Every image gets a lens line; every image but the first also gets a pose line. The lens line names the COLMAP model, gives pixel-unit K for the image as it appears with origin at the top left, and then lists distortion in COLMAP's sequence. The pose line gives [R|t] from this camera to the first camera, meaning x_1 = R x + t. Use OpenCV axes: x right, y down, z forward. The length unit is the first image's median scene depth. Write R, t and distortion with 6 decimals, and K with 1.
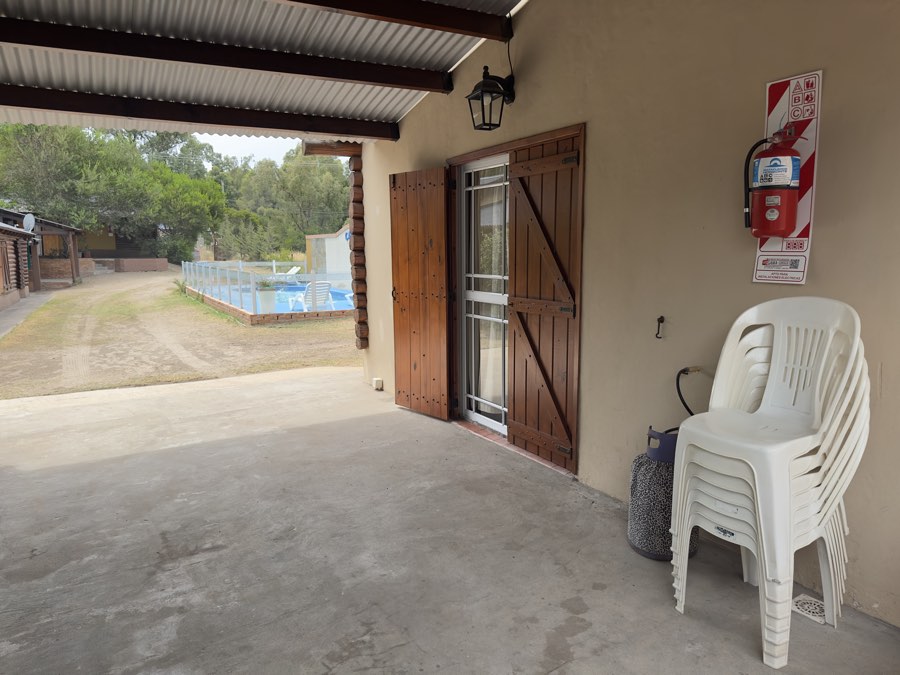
lens RADIAL K [[624.4, 0, 446.4], [0, 624.4, 337.3], [0, 0, 1]] dist [0.043226, -0.050295]
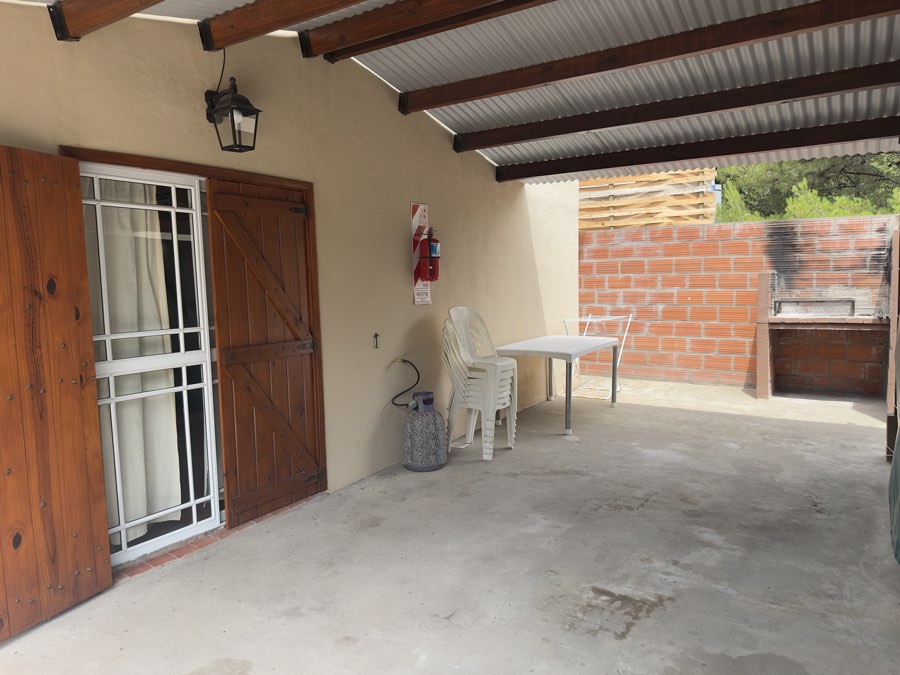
lens RADIAL K [[624.4, 0, 445.4], [0, 624.4, 336.5], [0, 0, 1]] dist [0.043226, -0.050295]
pose [[-0.442539, -0.058054, 0.894868, -1.258152], [0.157956, 0.977253, 0.141513, -0.249497], [-0.882728, 0.203974, -0.423303, 1.763049]]
